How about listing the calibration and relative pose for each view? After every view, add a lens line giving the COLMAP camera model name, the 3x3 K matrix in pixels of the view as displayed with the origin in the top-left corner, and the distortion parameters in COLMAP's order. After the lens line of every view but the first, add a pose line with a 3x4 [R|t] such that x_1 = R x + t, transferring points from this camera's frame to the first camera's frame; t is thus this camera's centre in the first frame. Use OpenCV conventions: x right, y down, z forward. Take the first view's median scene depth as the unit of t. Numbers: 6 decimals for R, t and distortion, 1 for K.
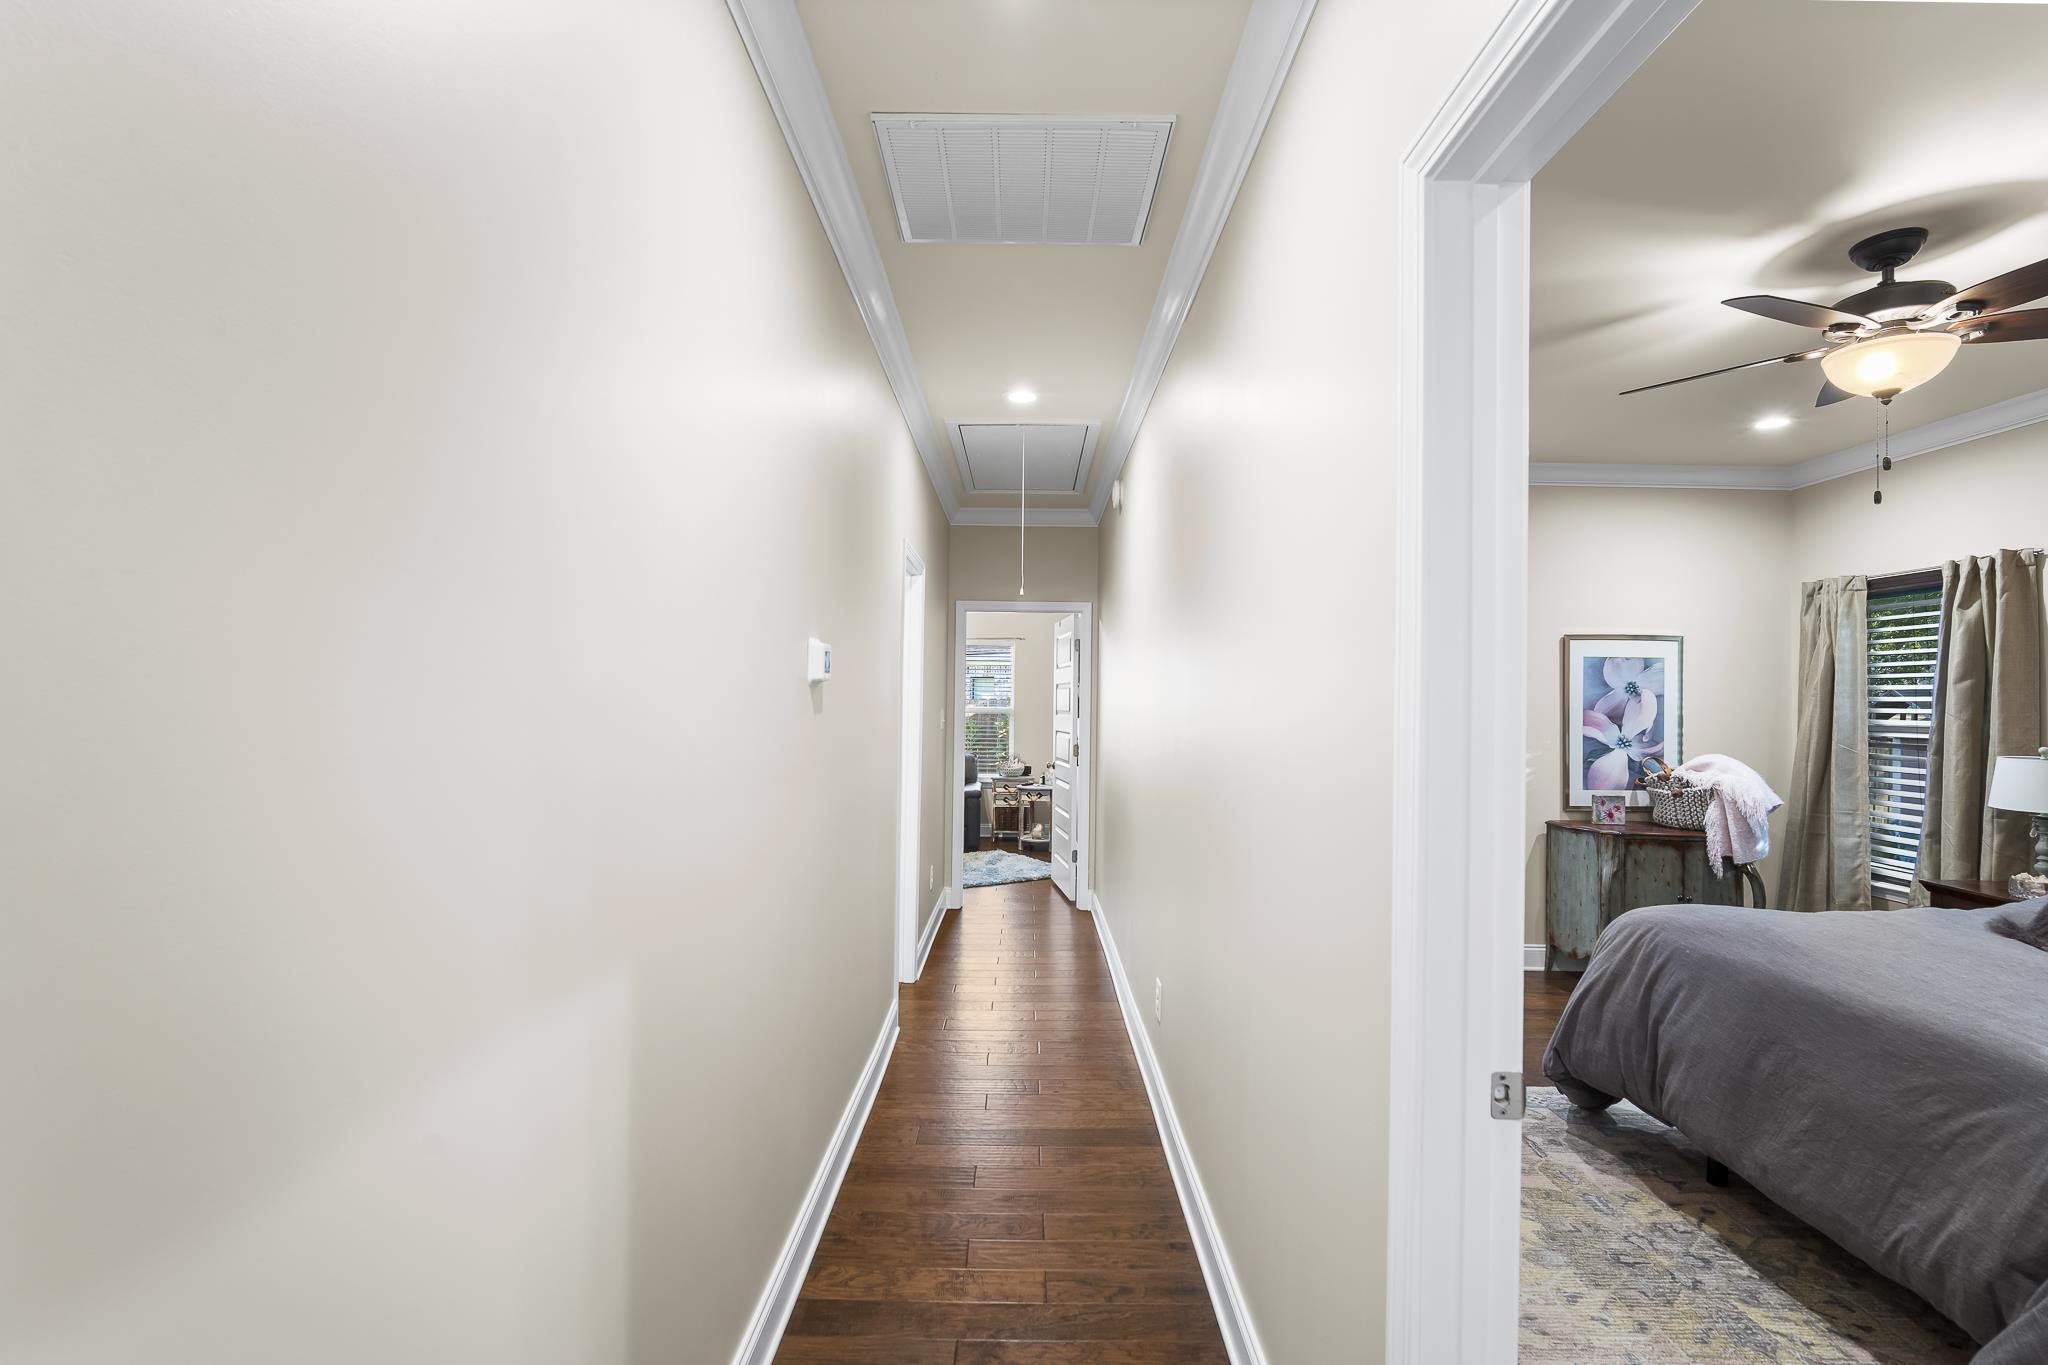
lens RADIAL K [[898.4, 0, 1024.4], [0, 898.4, 686.5], [0, 0, 1]] dist [-0.013259, 0.004637]
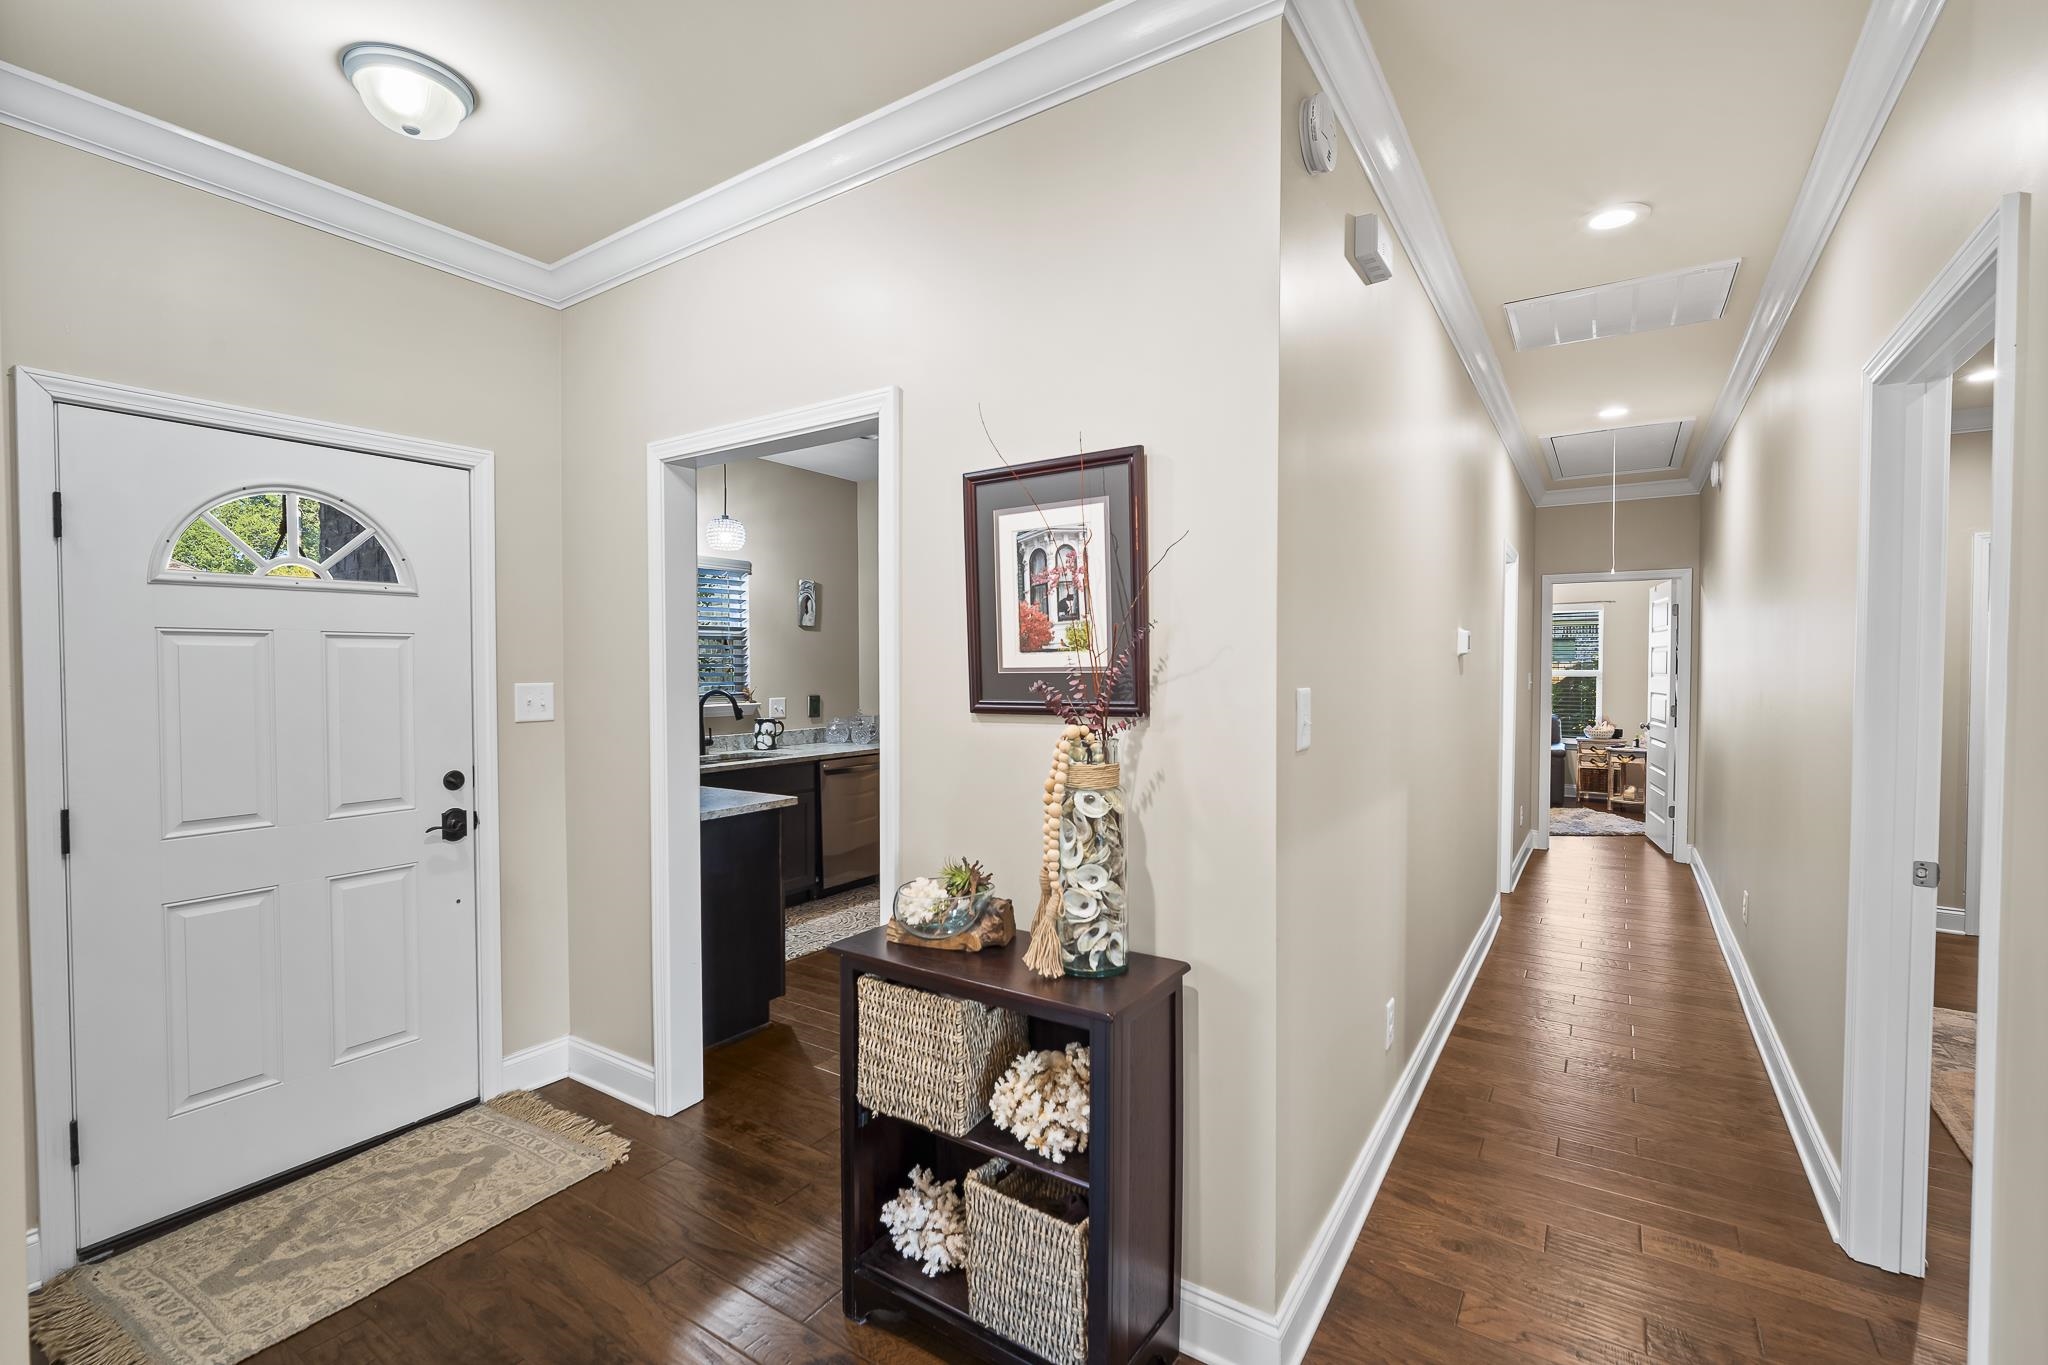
lens RADIAL K [[898.4, 0, 1024.4], [0, 898.4, 686.5], [0, 0, 1]] dist [-0.013259, 0.004637]
pose [[0.835064, 0.000173, -0.550153, -0.001368], [0.020400, 0.999302, 0.031279, -0.005043], [0.549774, -0.037343, 0.834478, -0.262776]]
